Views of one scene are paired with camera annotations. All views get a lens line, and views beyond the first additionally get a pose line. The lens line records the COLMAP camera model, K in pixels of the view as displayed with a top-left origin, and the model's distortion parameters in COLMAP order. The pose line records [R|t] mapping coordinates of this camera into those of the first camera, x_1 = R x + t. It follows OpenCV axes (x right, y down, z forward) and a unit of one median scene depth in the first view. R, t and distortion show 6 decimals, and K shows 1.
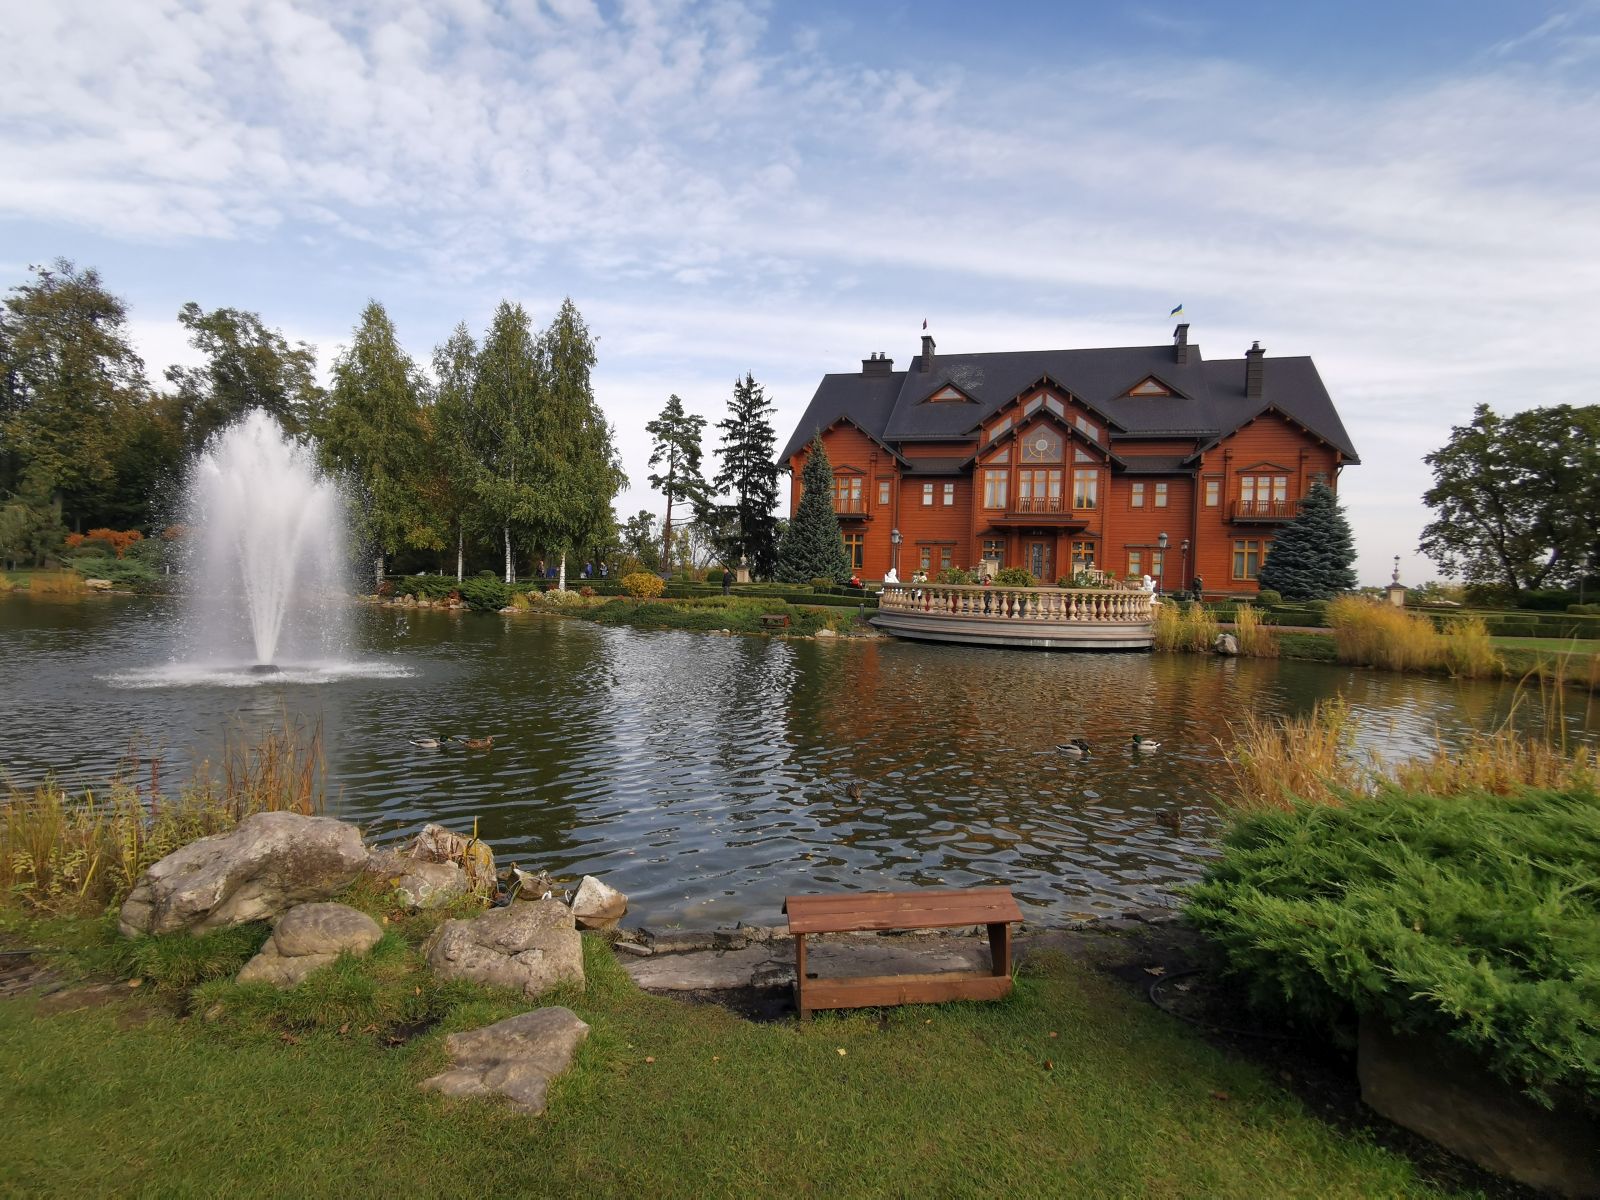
lens RADIAL K [[832.9, 0, 808.2], [0, 832.9, 599.6], [0, 0, 1]] dist [0.016782, -0.000341]
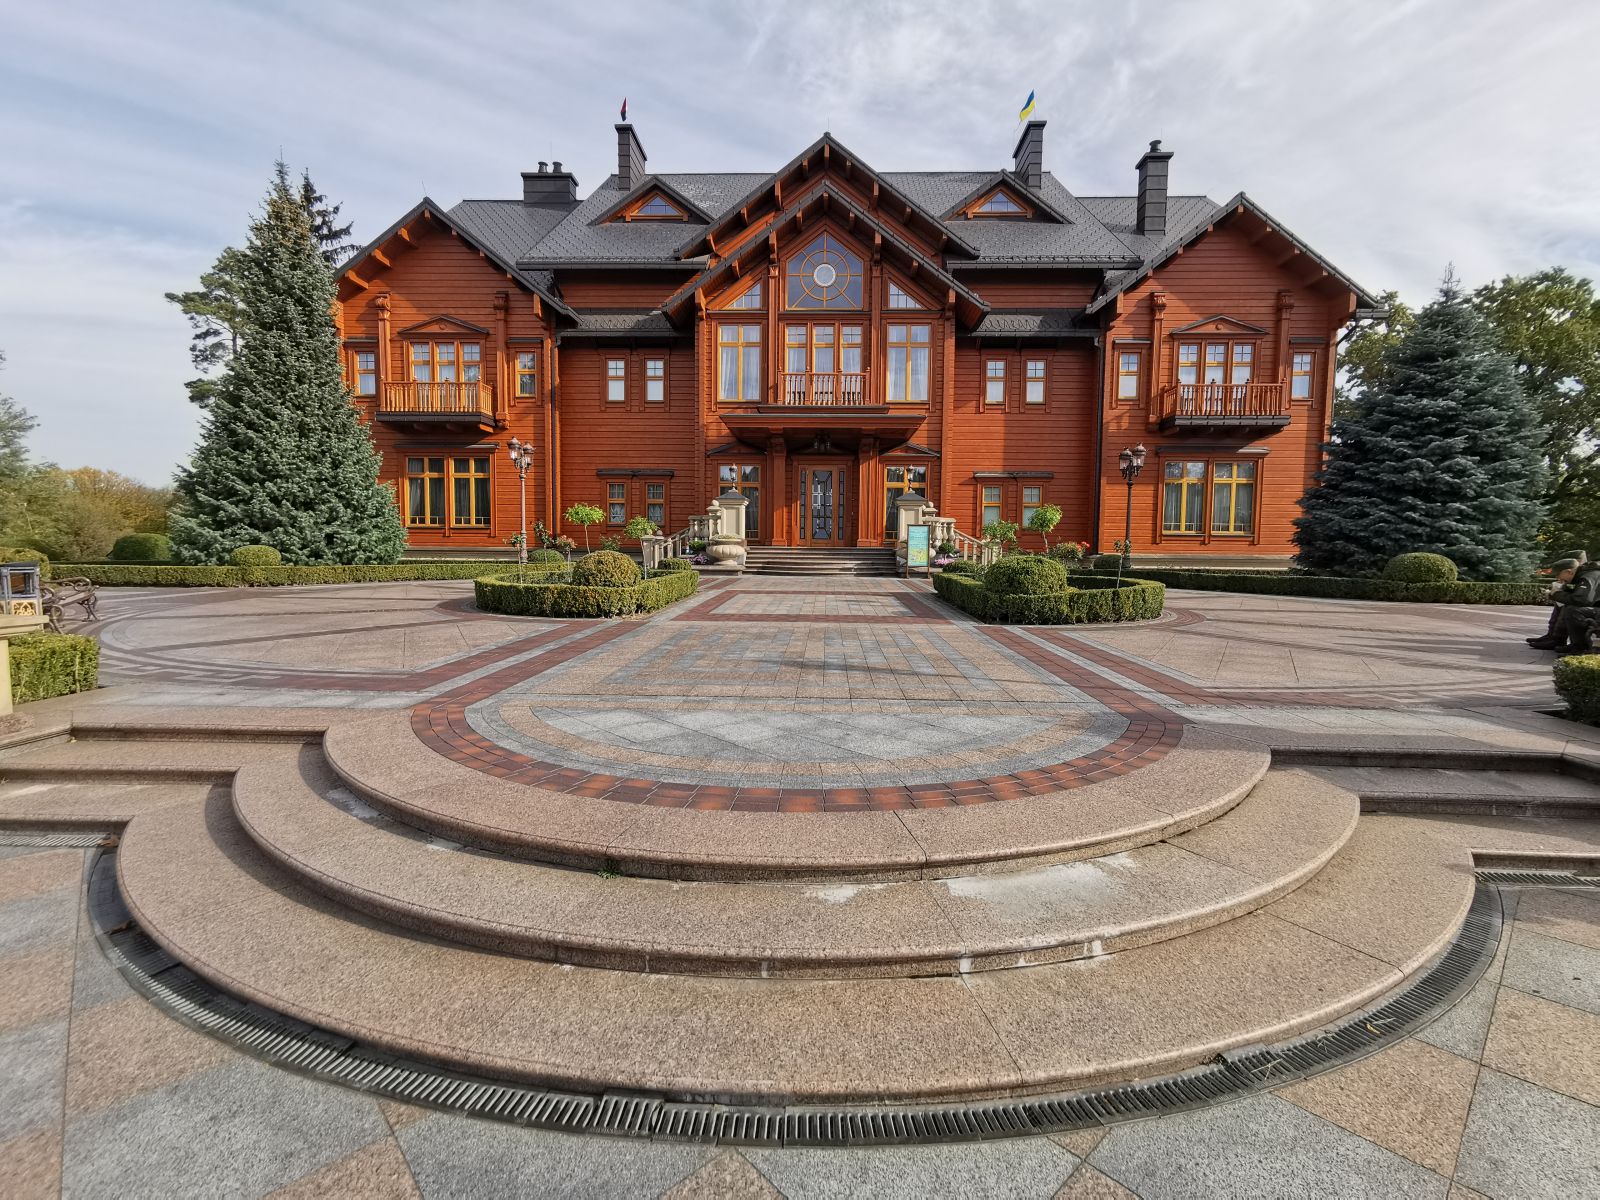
lens RADIAL K [[741.7, 0, 808.9], [0, 741.7, 598.2], [0, 0, 1]] dist [-0.009164, 0.001630]
pose [[0.964911, -0.039611, 0.259573, 0.144691], [0.027337, 0.998338, 0.050729, -0.011721], [-0.261152, -0.041853, 0.964390, 0.555575]]
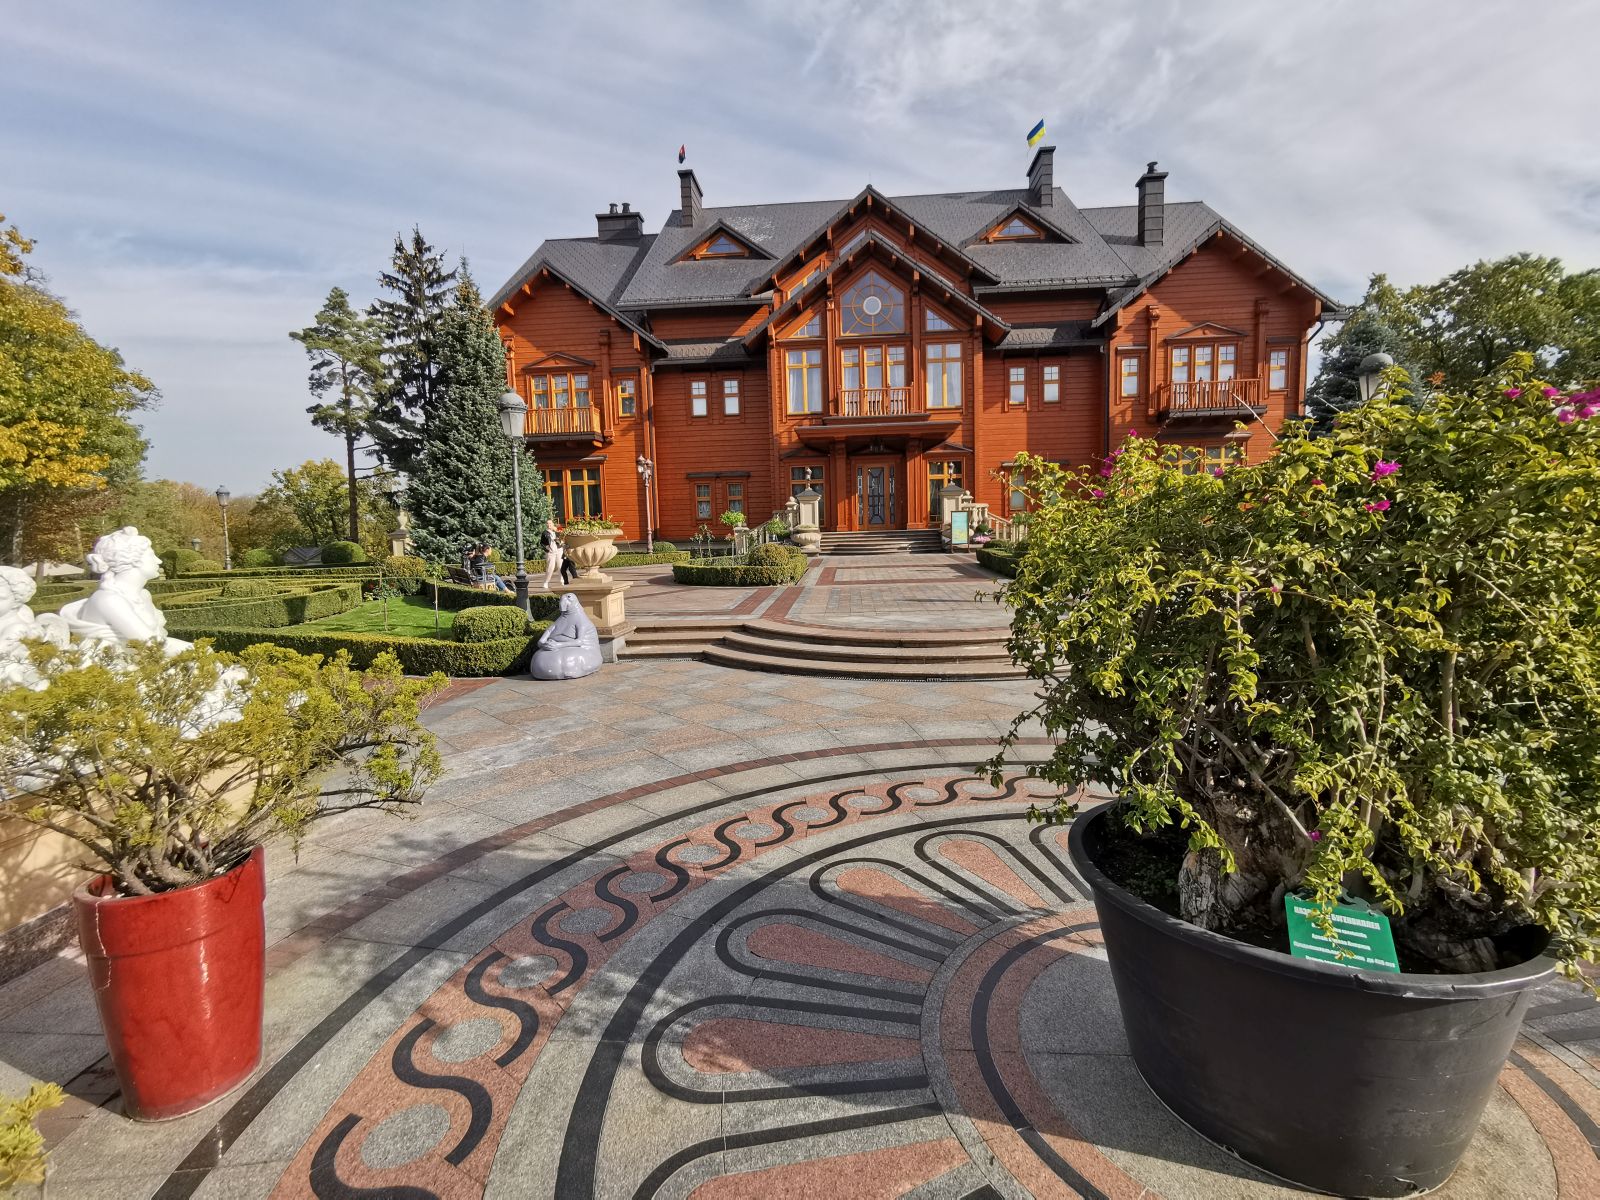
lens RADIAL K [[741.7, 0, 804.1], [0, 741.7, 595.8], [0, 0, 1]] dist [-0.009164, 0.001630]
pose [[0.972887, -0.081068, 0.216609, 0.094671], [0.066845, 0.995147, 0.072212, -0.014931], [-0.221412, -0.055775, 0.973584, 0.464135]]
